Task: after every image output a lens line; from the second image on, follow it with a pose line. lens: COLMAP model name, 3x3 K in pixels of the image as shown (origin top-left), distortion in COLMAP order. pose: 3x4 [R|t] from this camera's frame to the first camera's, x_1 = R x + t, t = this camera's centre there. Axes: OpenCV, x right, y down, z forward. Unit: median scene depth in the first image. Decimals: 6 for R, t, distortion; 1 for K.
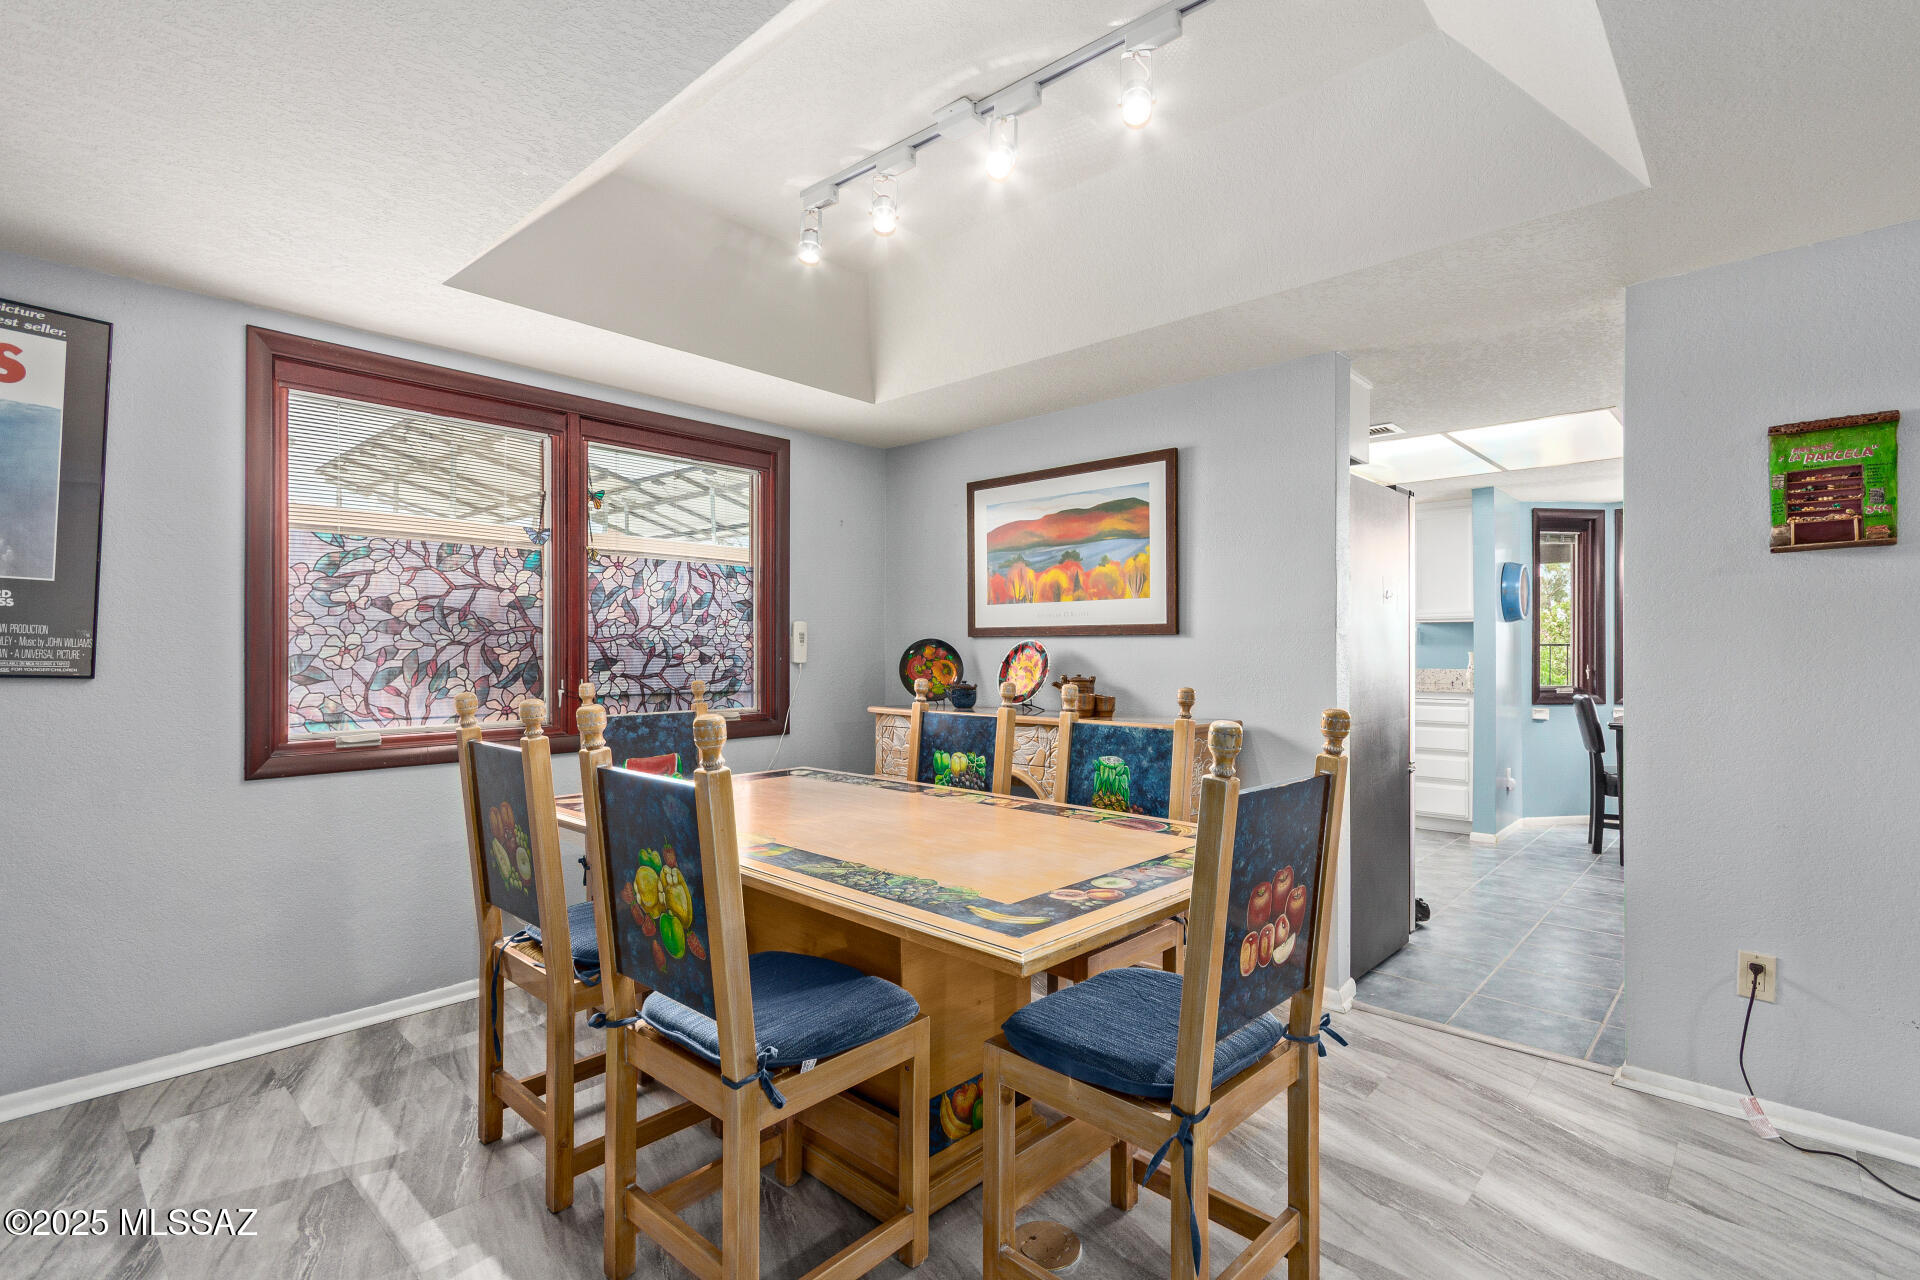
lens RADIAL K [[890.2, 0, 975.3], [0, 890.2, 649.4], [0, 0, 1]] dist [0.002837, 0.000823]
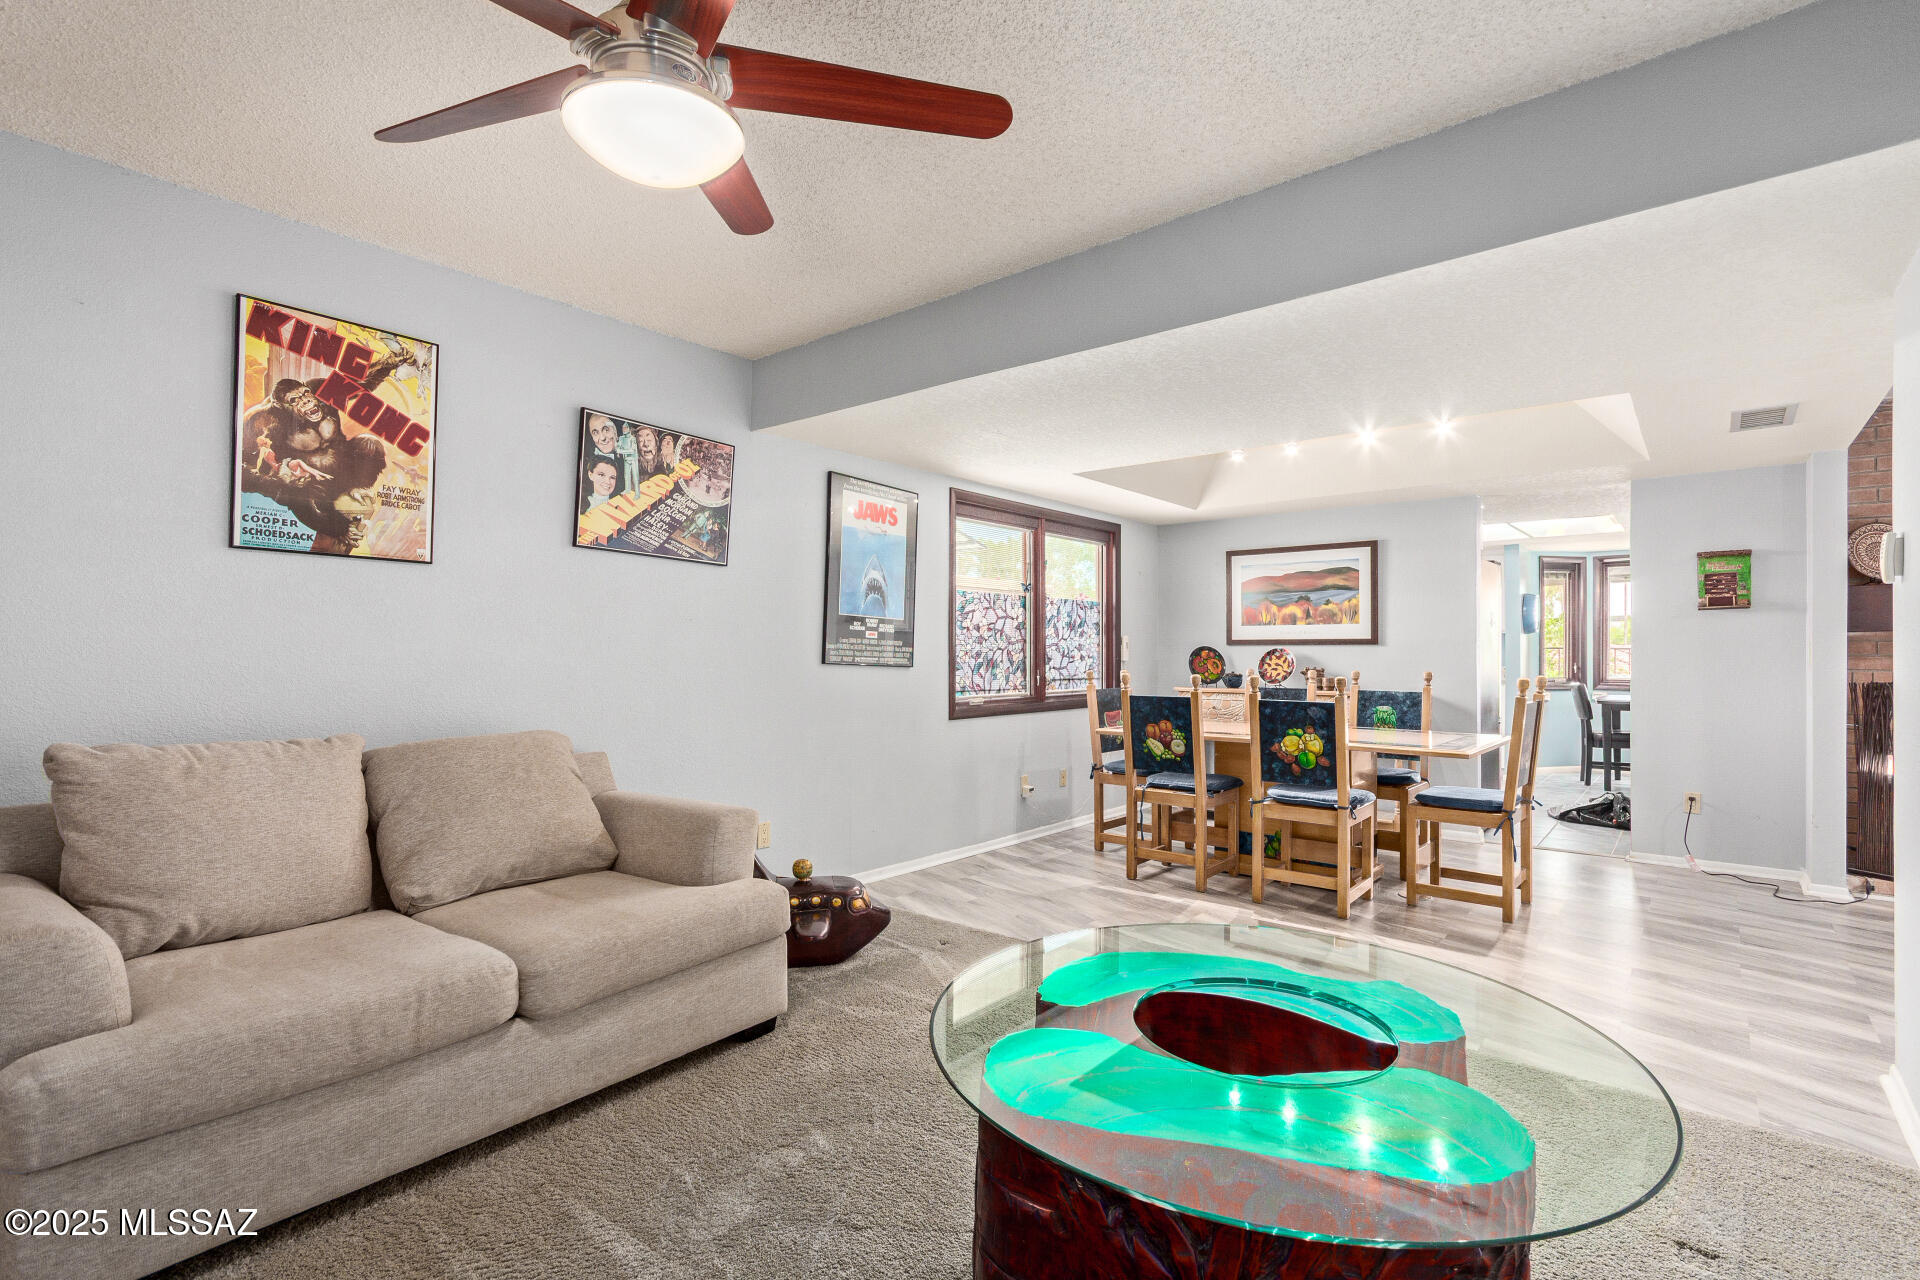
lens RADIAL K [[890.2, 0, 975.3], [0, 890.2, 649.4], [0, 0, 1]] dist [0.002837, 0.000823]
pose [[0.998587, 0.001993, 0.053109, -0.651370], [-0.001863, 0.999995, -0.002481, -0.001502], [-0.053114, 0.002379, 0.998586, -0.714195]]
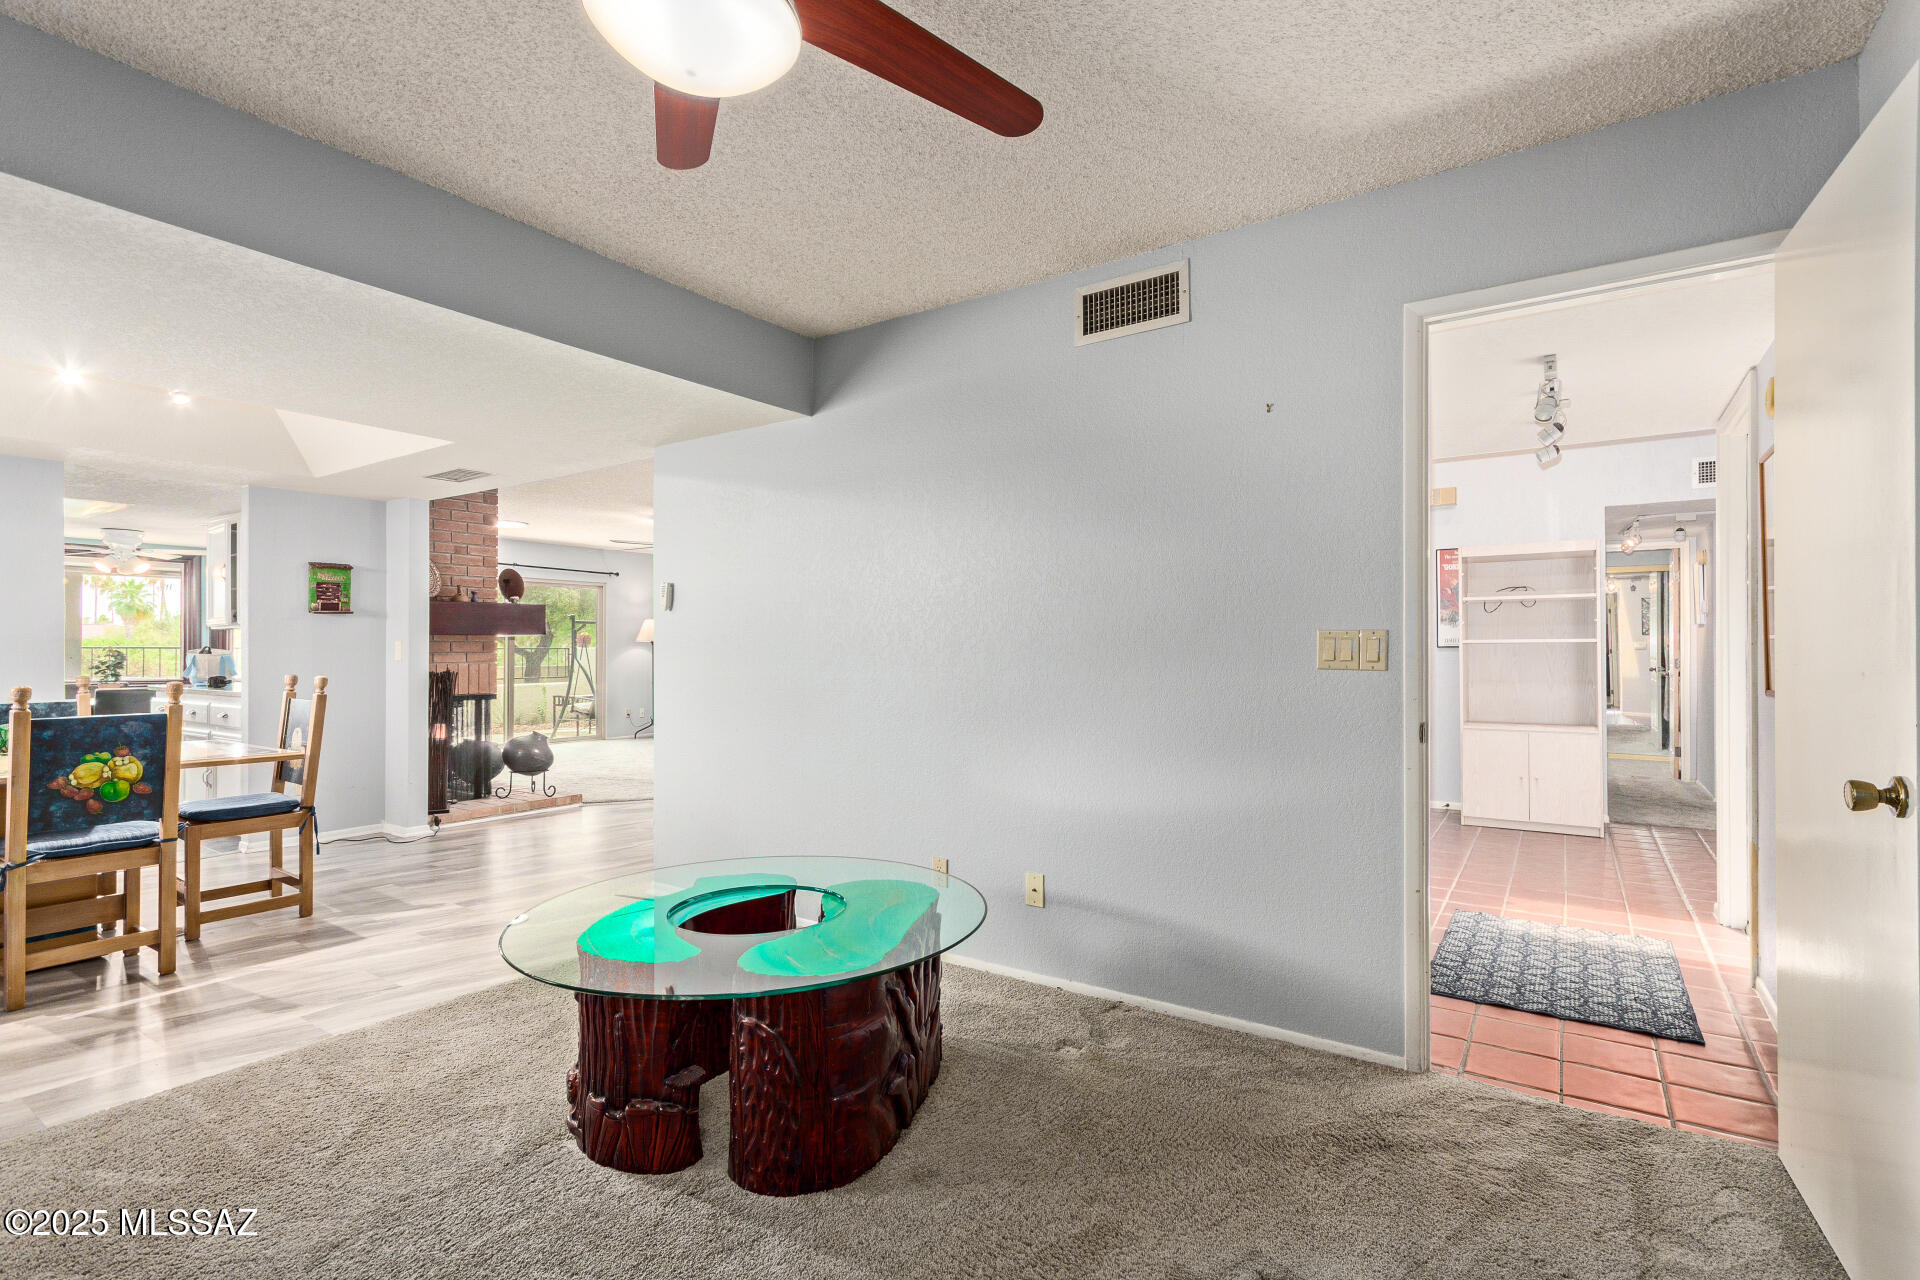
lens RADIAL K [[898.6, 0, 965.6], [0, 898.6, 648.9], [0, 0, 1]] dist [0.005881, 0.000854]
pose [[-0.133316, -0.000292, 0.991074, -1.190525], [0.004763, 0.999988, 0.000935, -0.001775], [-0.991062, 0.004845, -0.133313, -0.305002]]
